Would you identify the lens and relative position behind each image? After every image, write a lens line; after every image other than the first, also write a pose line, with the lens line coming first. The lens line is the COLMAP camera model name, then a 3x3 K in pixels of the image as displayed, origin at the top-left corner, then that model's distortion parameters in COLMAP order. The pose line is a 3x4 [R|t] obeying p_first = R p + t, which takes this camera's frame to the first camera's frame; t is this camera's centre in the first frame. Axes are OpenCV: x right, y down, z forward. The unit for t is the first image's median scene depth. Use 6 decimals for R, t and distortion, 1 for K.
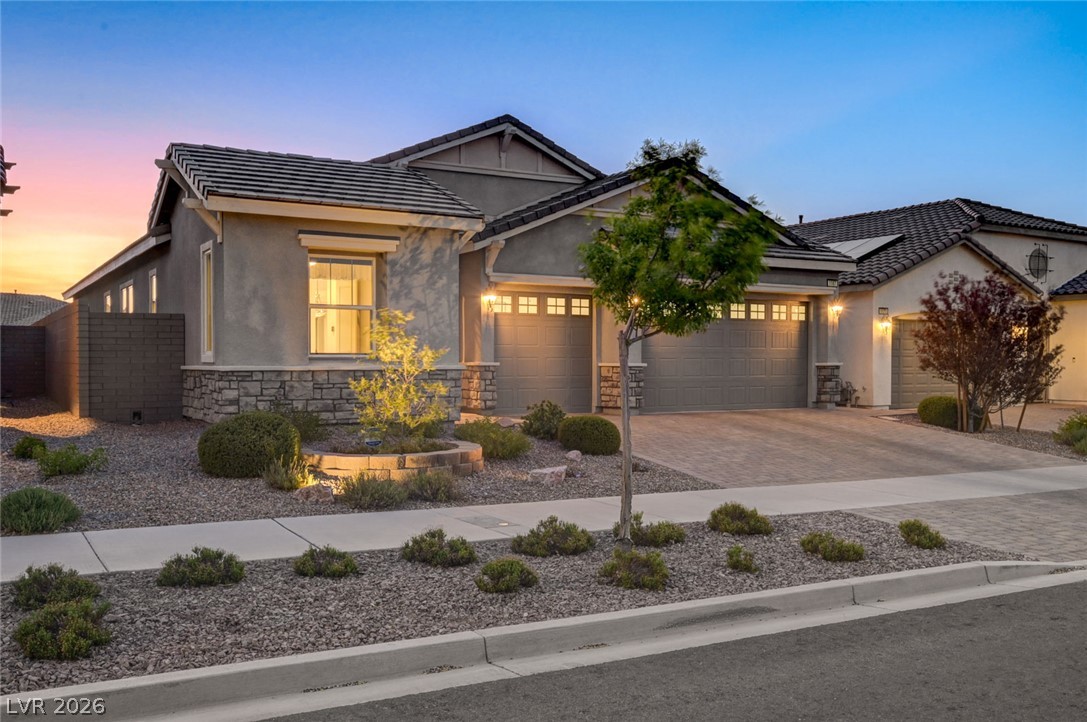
lens RADIAL K [[1011.9, 0, 552.6], [0, 1011.9, 391.9], [0, 0, 1]] dist [0.037868, 0.000000]
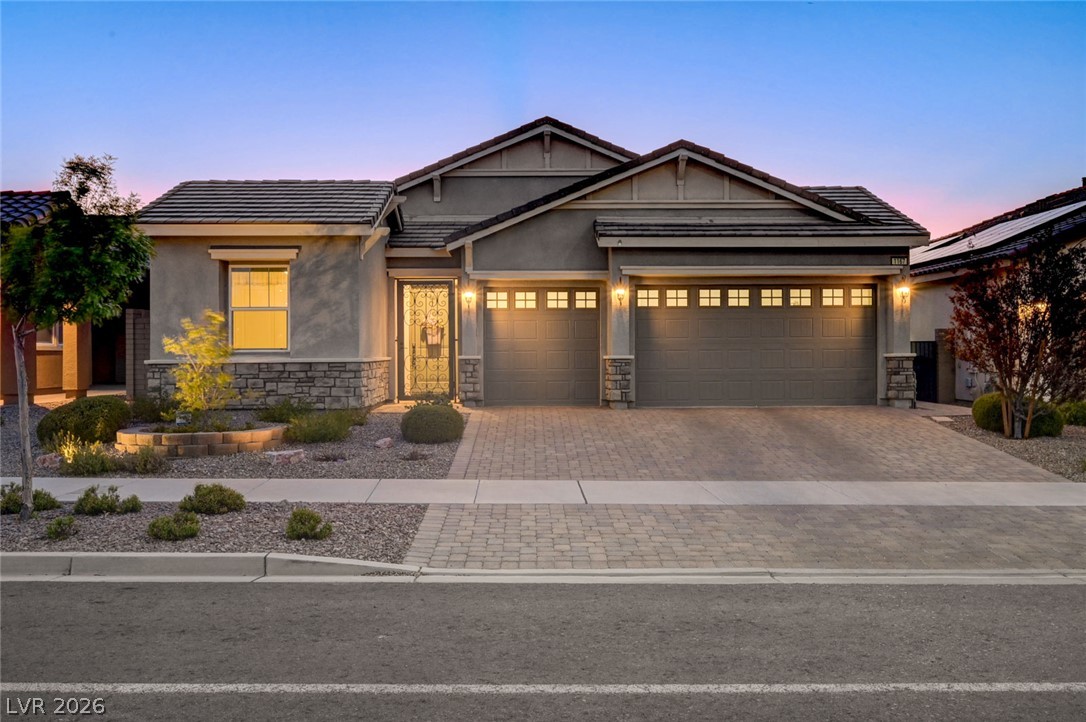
lens RADIAL K [[1010.9, 0, 544.5], [0, 1010.9, 360.9], [0, 0, 1]] dist [0.037868, 0.000000]
pose [[0.867587, -0.006744, -0.497239, 0.490293], [-0.007846, 0.999598, -0.027247, 0.003840], [0.497223, 0.027540, 0.867186, 0.116512]]
